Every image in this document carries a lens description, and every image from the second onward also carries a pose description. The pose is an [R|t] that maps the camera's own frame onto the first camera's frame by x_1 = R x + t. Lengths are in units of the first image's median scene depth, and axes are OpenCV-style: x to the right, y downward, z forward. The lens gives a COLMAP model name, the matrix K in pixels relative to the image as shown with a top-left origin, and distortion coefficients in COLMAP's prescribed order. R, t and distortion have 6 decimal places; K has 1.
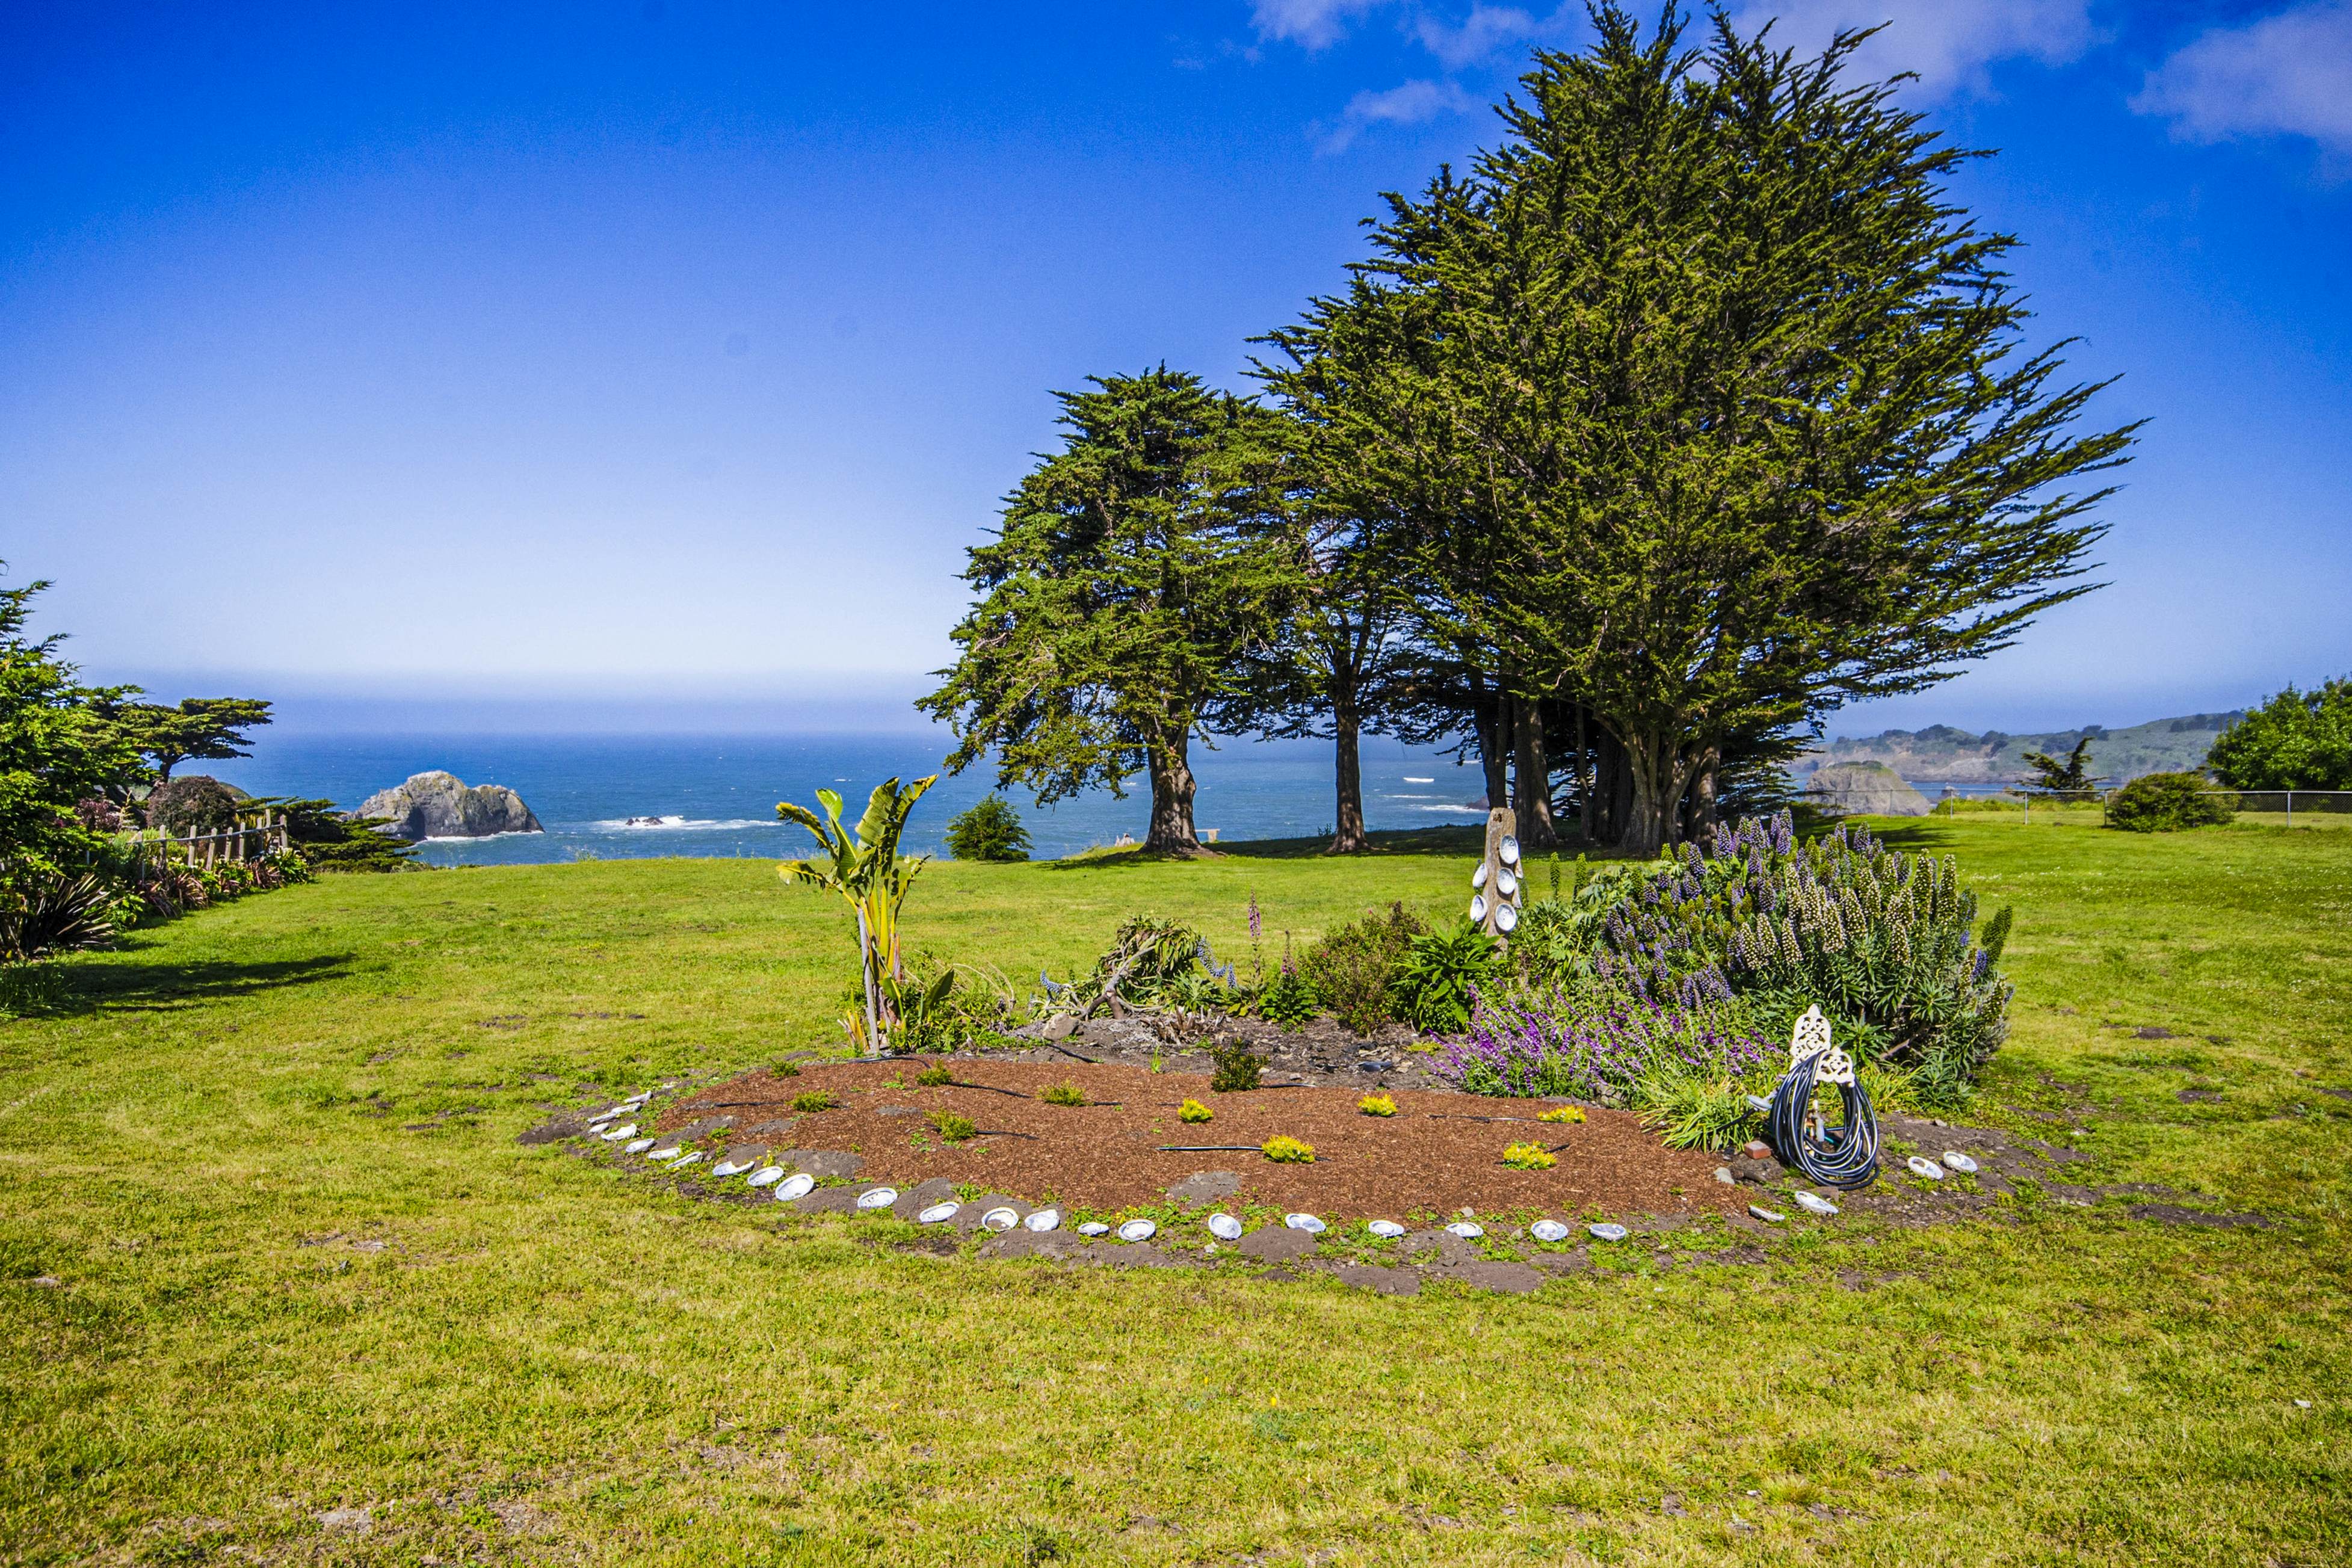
lens RADIAL K [[1814.8, 0, 1175.2], [0, 1814.8, 787.1], [0, 0, 1]] dist [-0.001998, 0.003341]
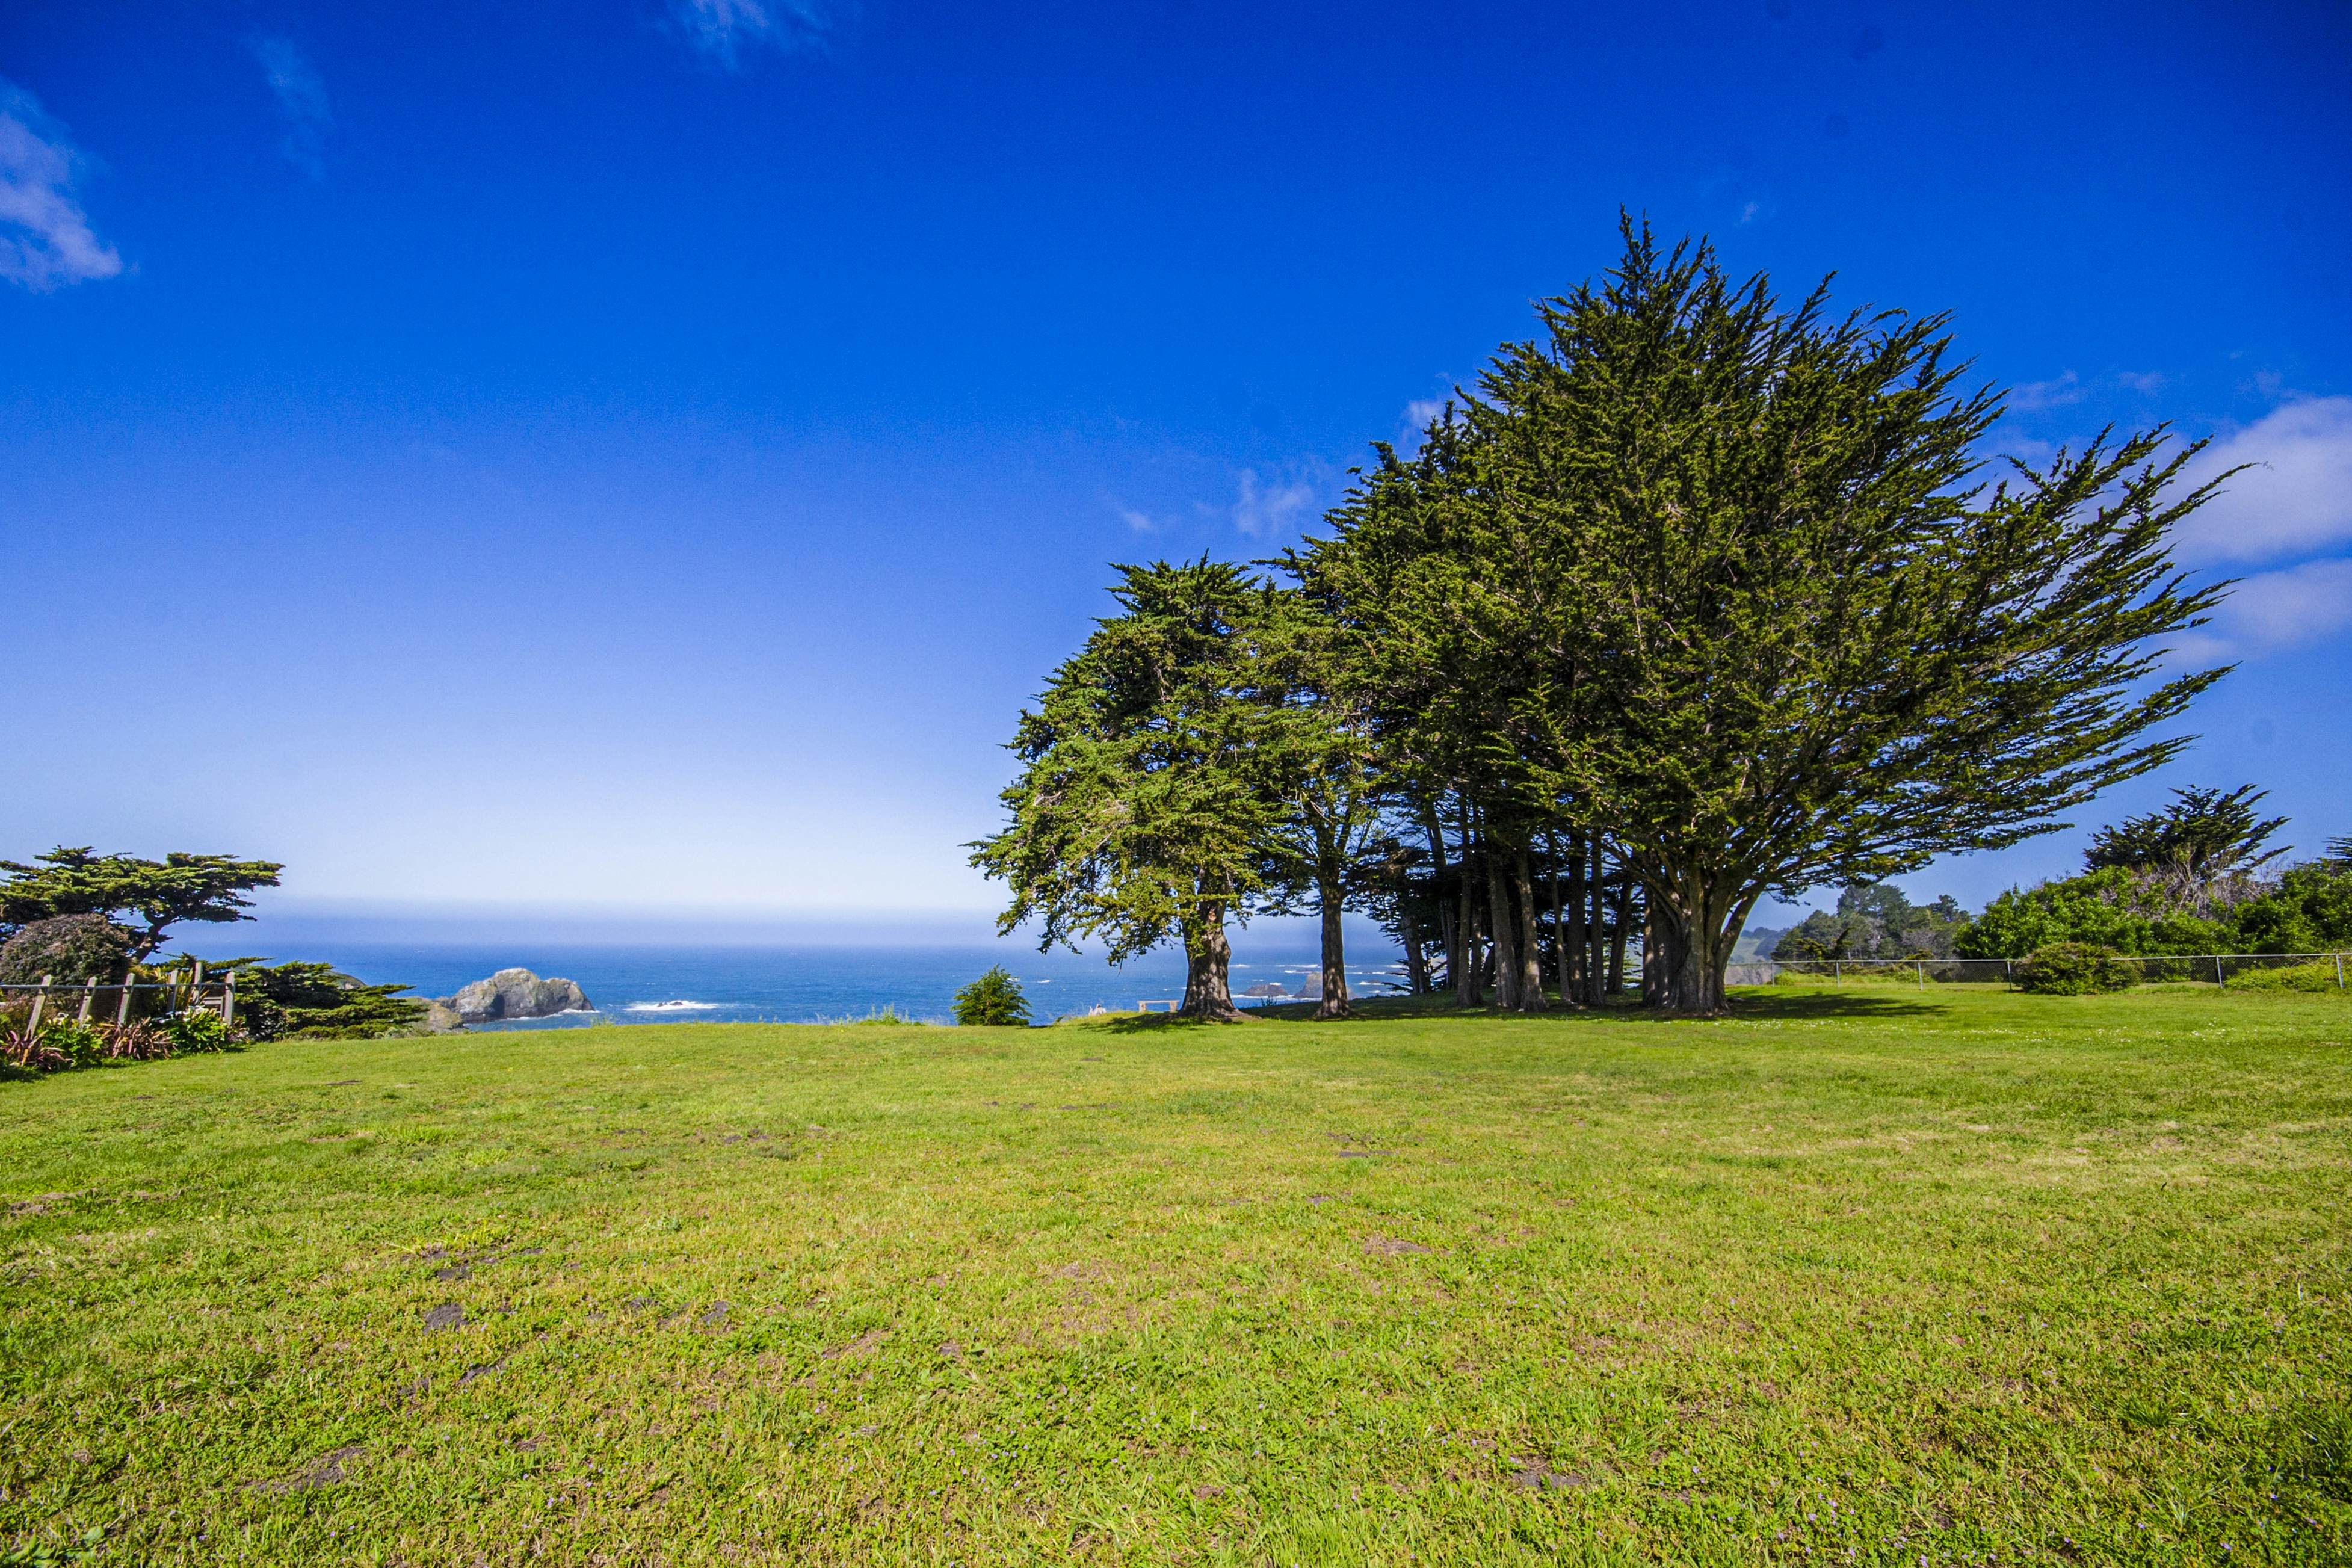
lens RADIAL K [[1121.0, 0, 1173.4], [0, 1121.0, 787.9], [0, 0, 1]] dist [0.001154, -0.001202]
pose [[0.991674, 0.023634, 0.126586, -0.105157], [-0.001305, 0.984807, -0.173647, 0.019536], [-0.128767, 0.172036, 0.976639, 0.367294]]
